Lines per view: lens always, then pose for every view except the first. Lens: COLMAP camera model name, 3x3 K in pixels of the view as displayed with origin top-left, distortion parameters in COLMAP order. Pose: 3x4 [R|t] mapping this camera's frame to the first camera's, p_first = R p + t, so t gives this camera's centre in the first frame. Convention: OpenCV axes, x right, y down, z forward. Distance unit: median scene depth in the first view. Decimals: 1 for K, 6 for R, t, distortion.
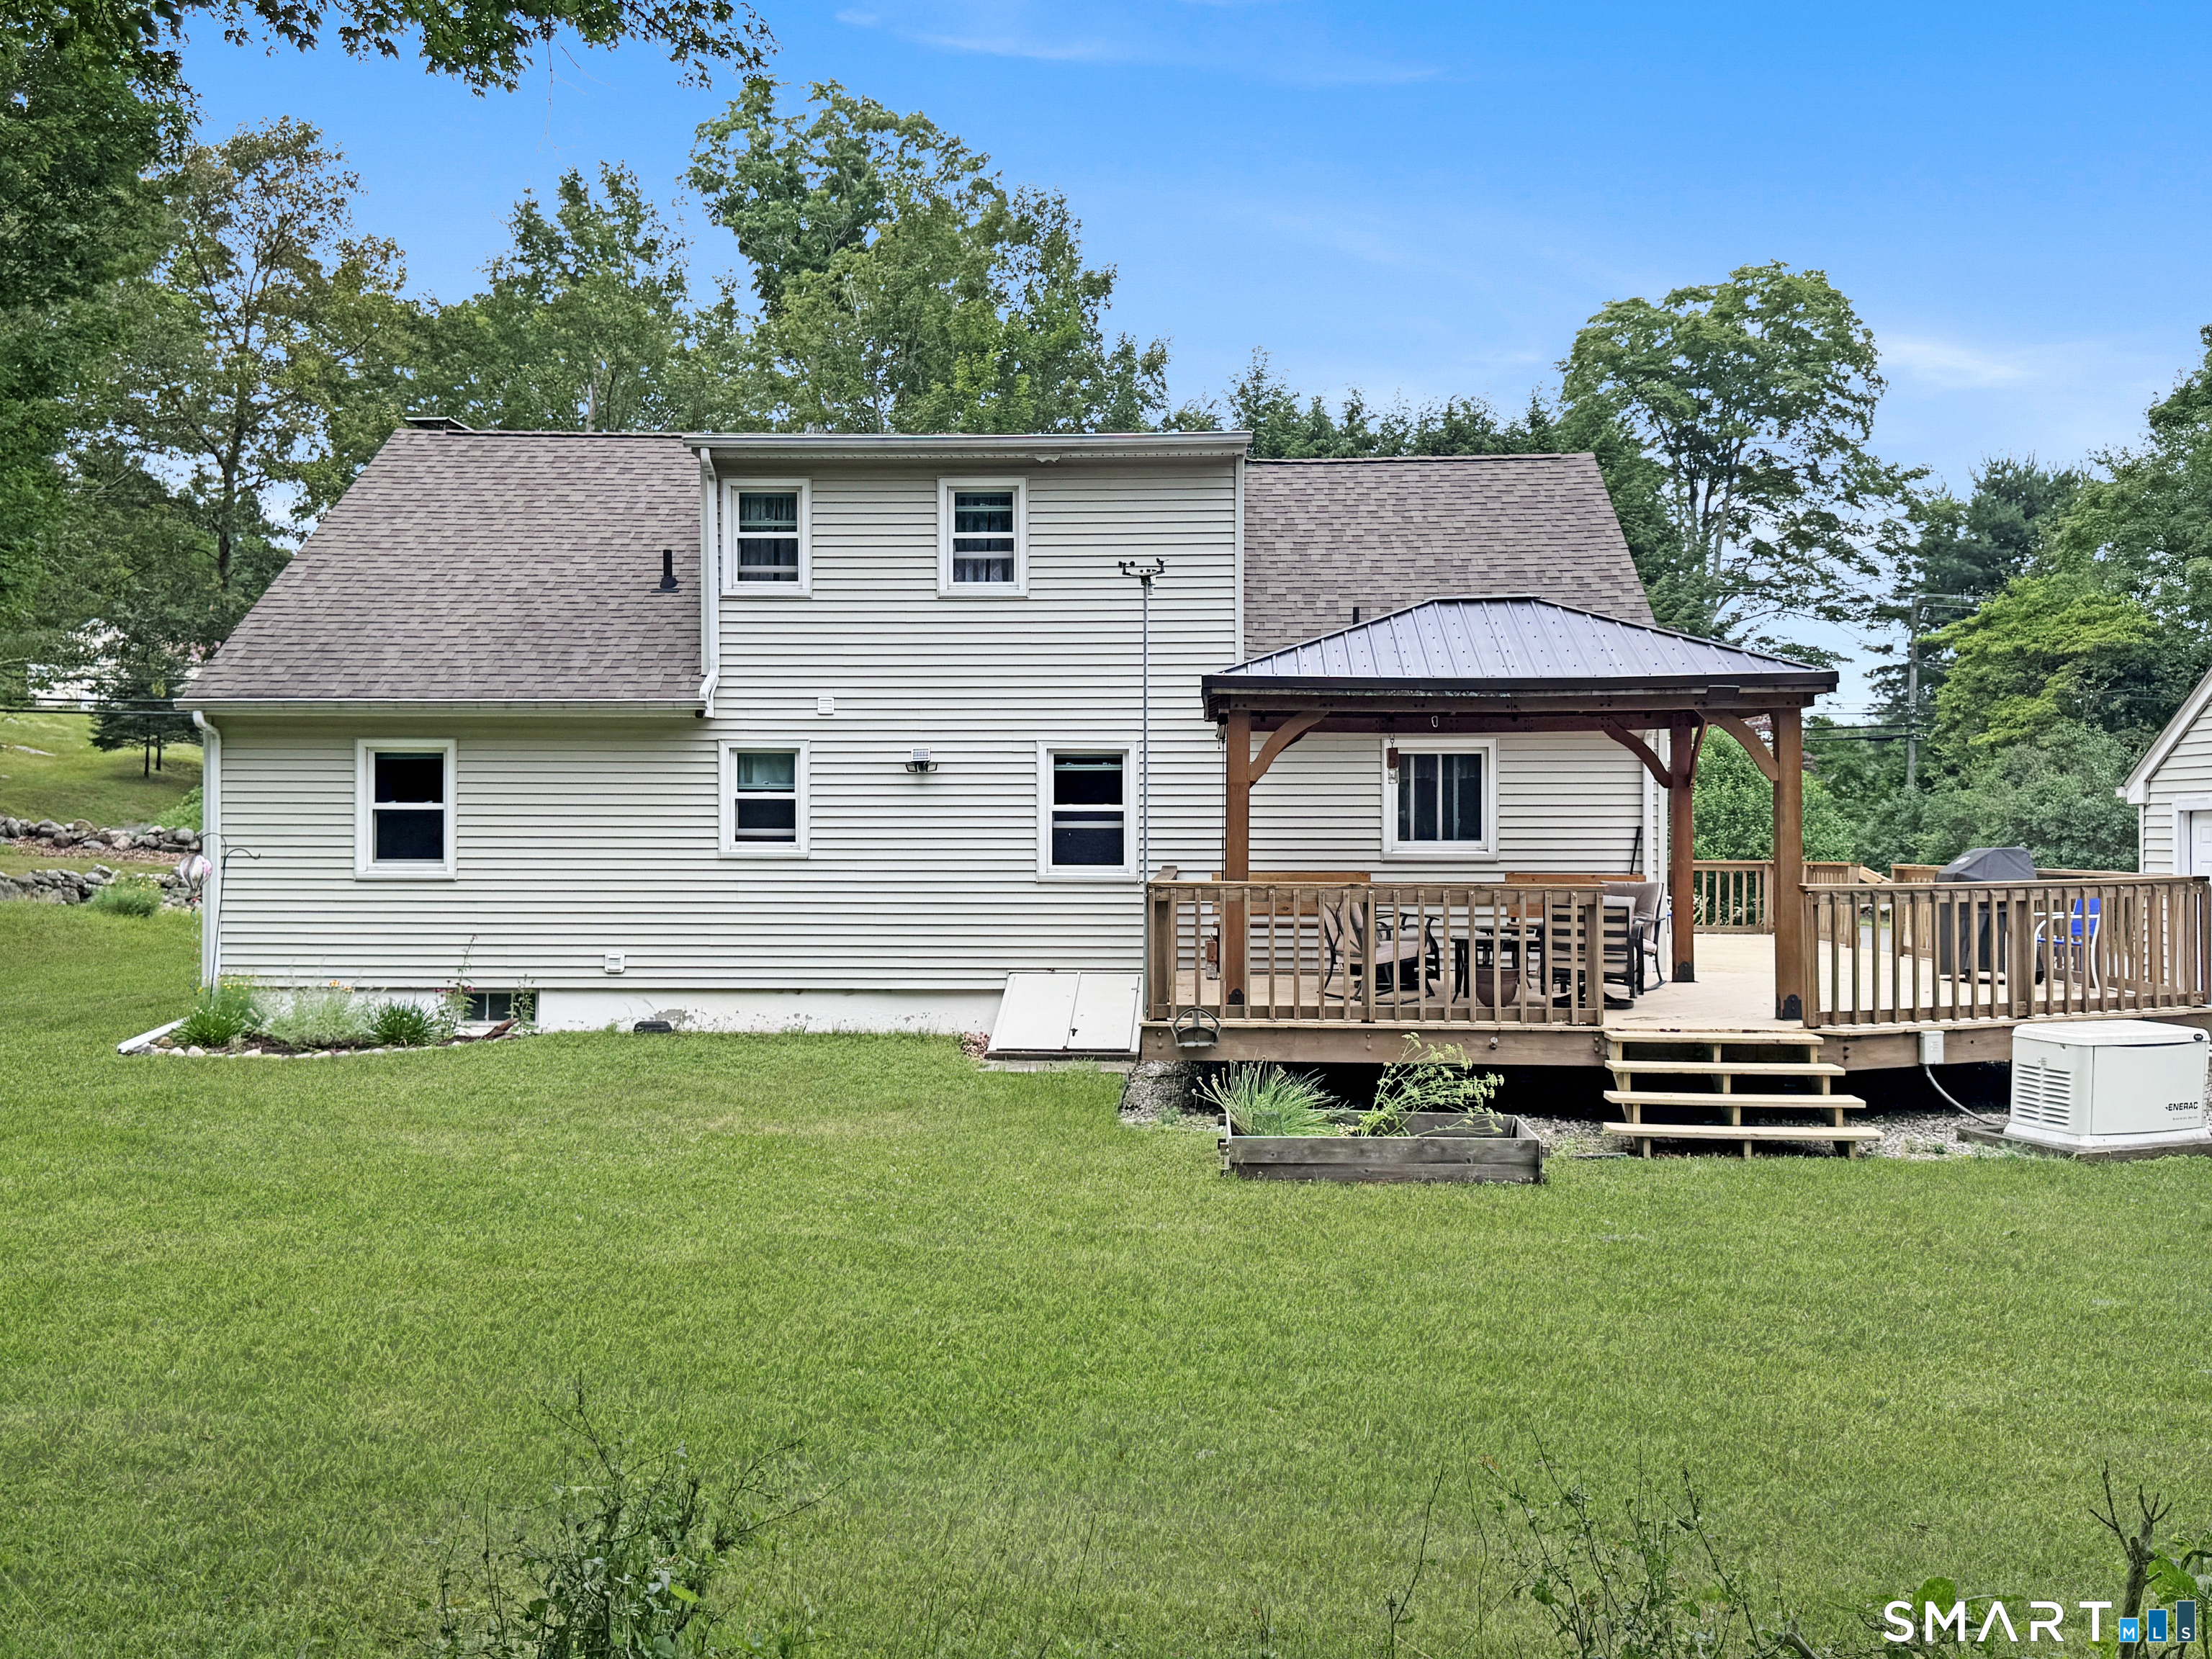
lens RADIAL K [[2031.5, 0, 1075.2], [0, 2031.5, 816.3], [0, 0, 1]] dist [0.135227, -0.002245]
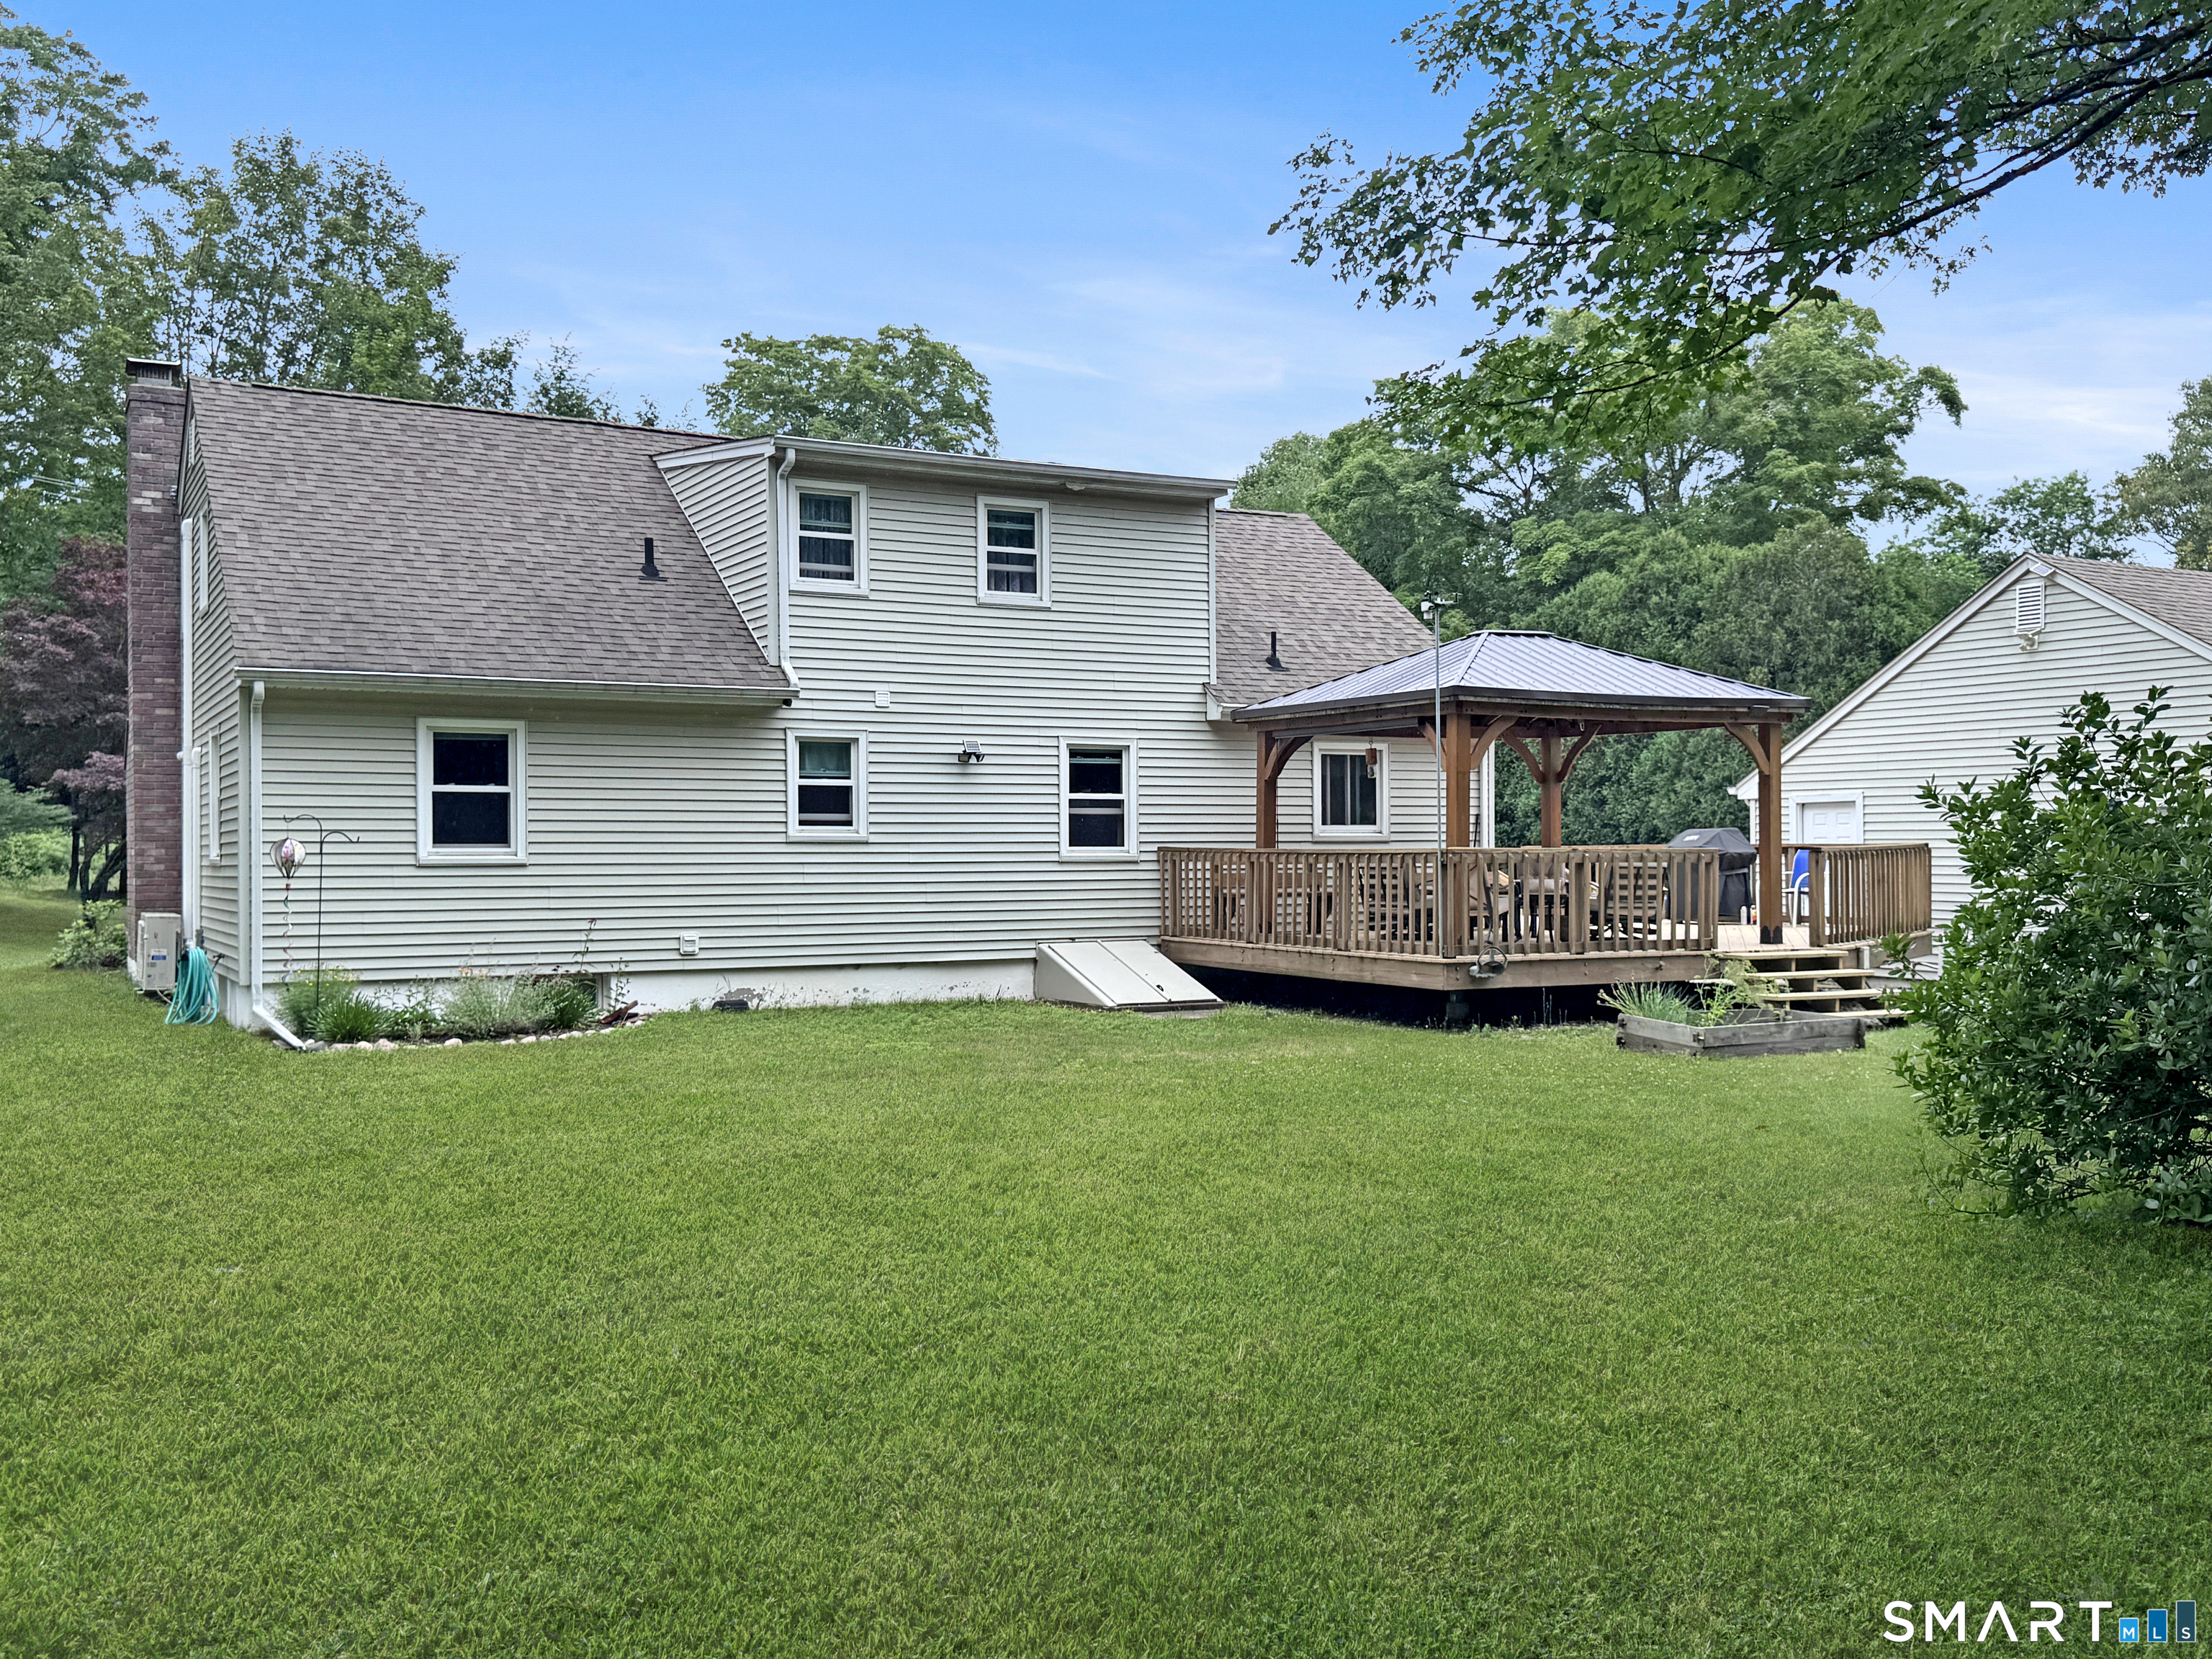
lens RADIAL K [[2031.5, 0, 1075.2], [0, 2031.5, 816.3], [0, 0, 1]] dist [0.135227, -0.002245]
pose [[0.855496, 0.002913, 0.517801, -0.588095], [-0.001395, 0.999994, -0.003320, 0.010794], [-0.517807, 0.002118, 0.855495, 0.032627]]
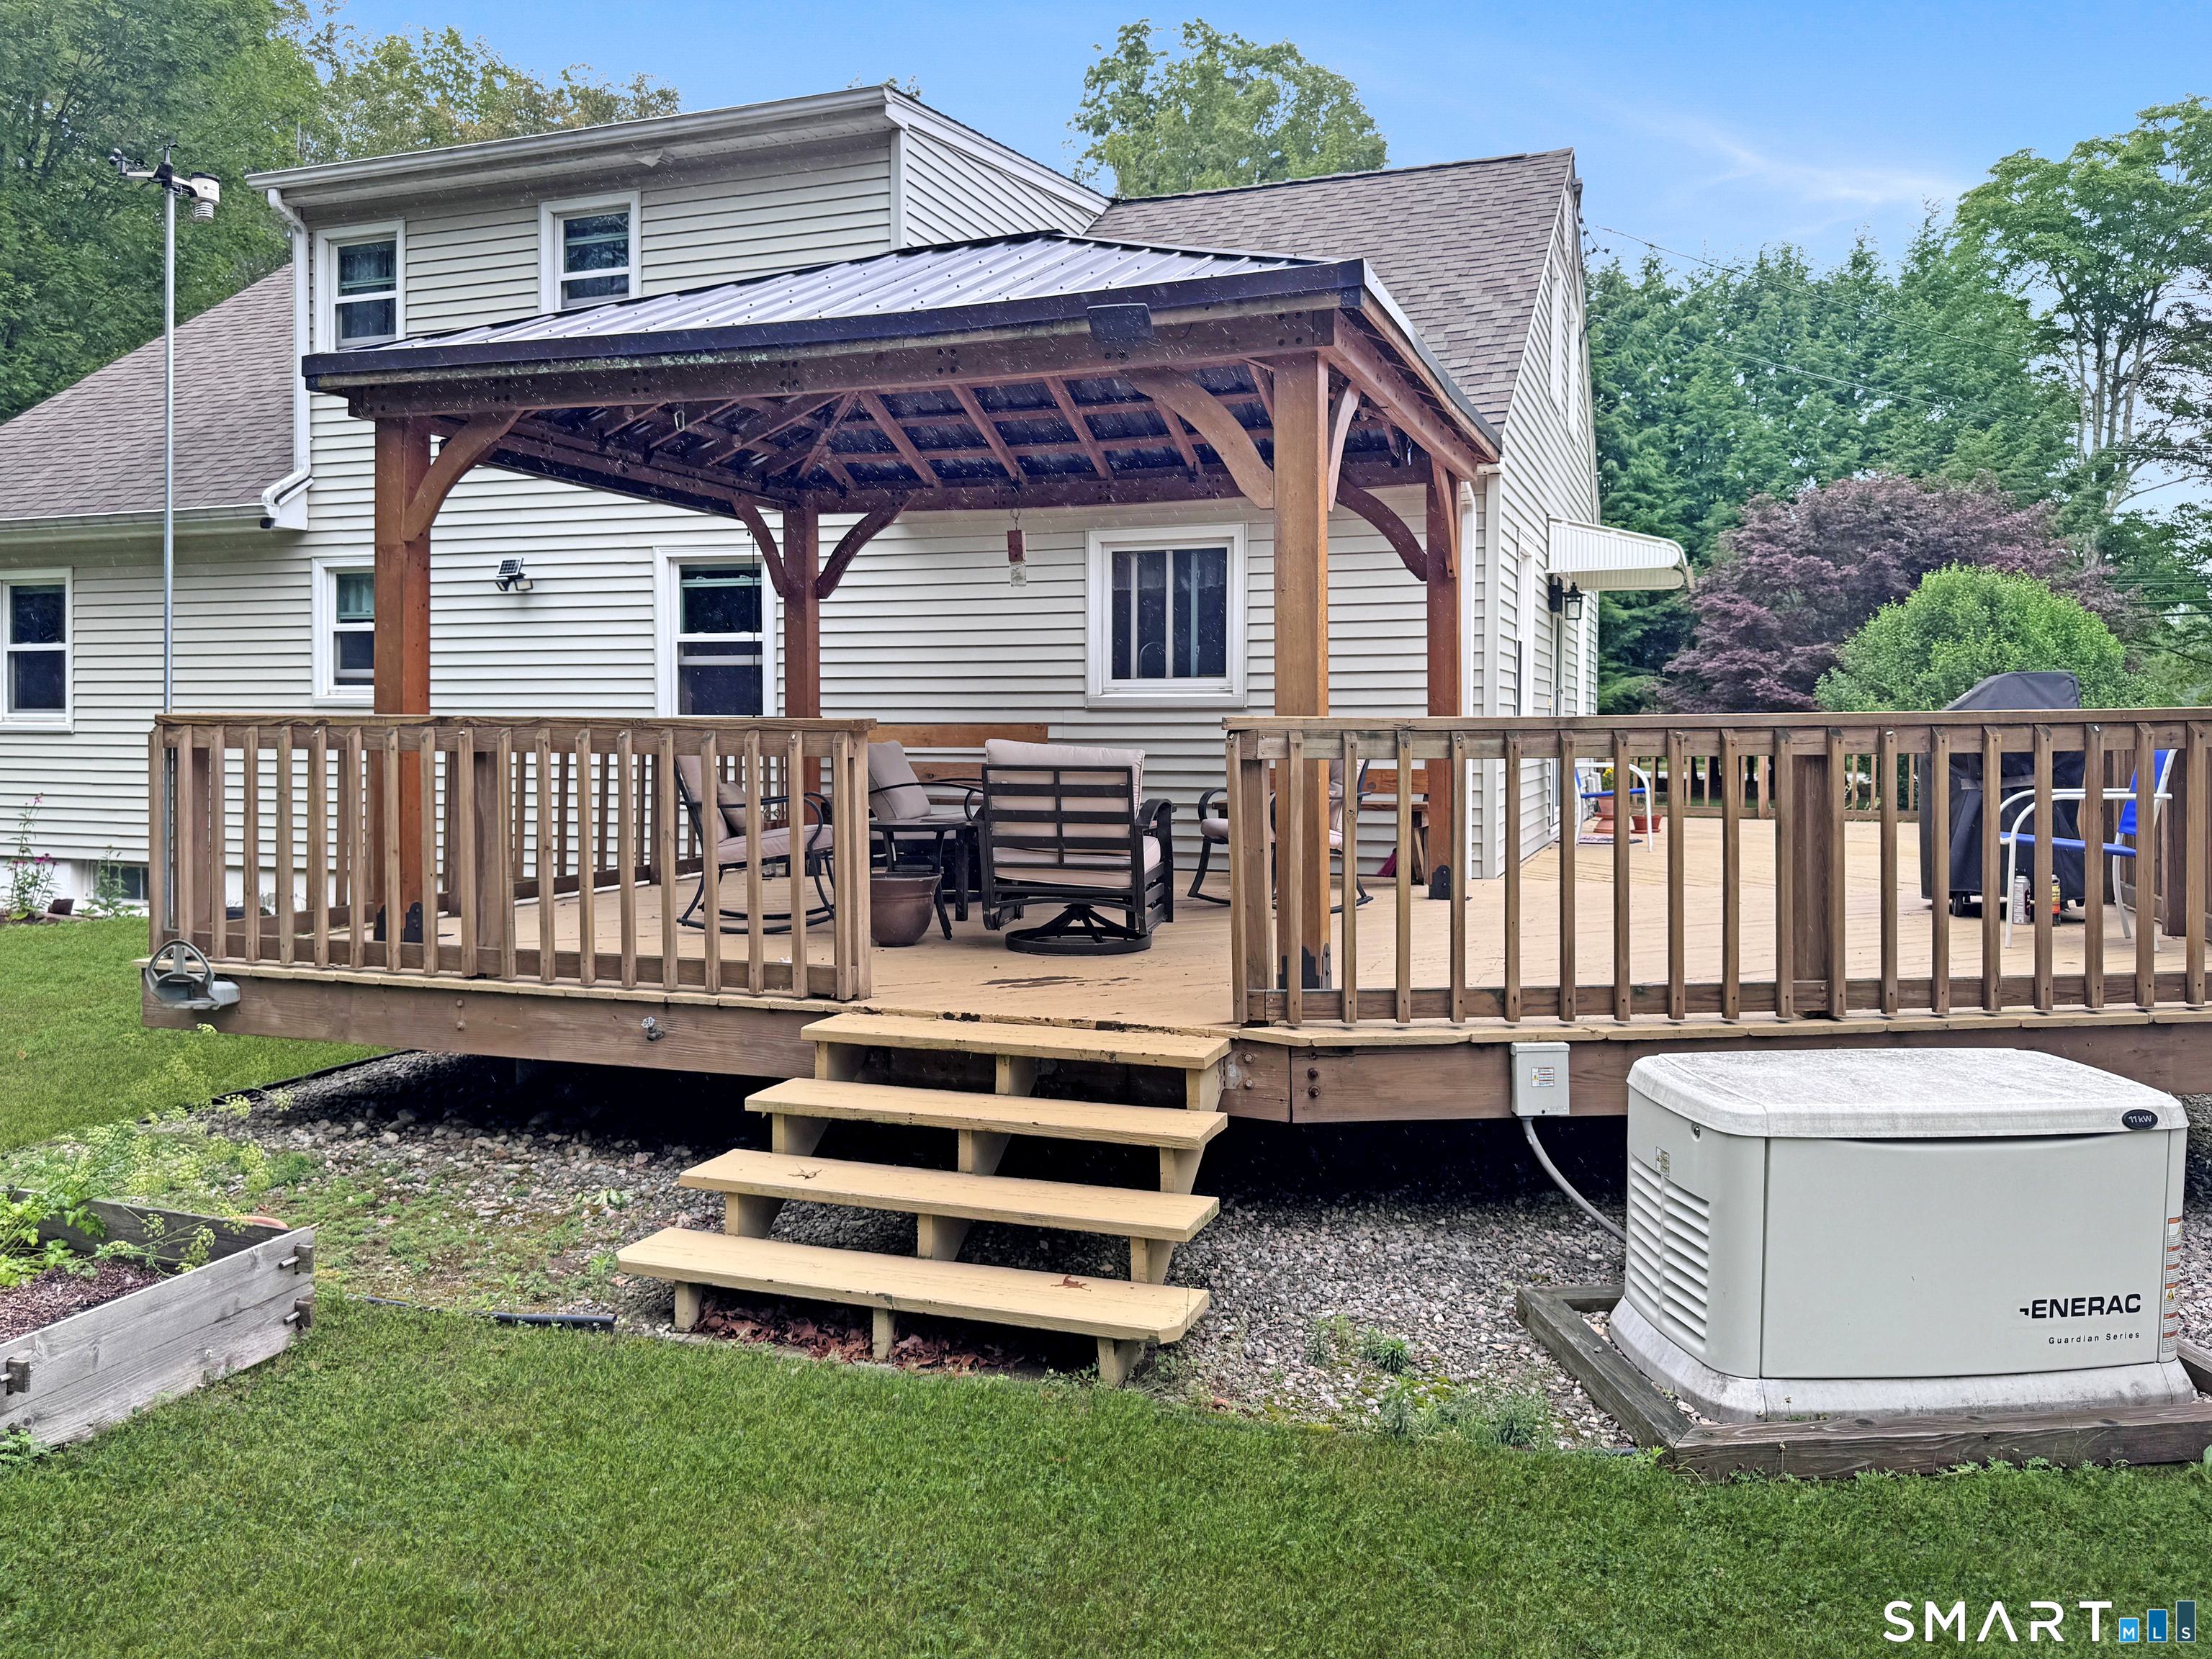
lens RADIAL K [[1697.9, 0, 1101.0], [0, 1697.9, 731.9], [0, 0, 1]] dist [0.014068, 0.004145]
pose [[0.959117, 0.002660, -0.282996, 0.309584], [0.001073, 0.999914, 0.013036, 0.022051], [0.283007, -0.012806, 0.959032, 0.447508]]
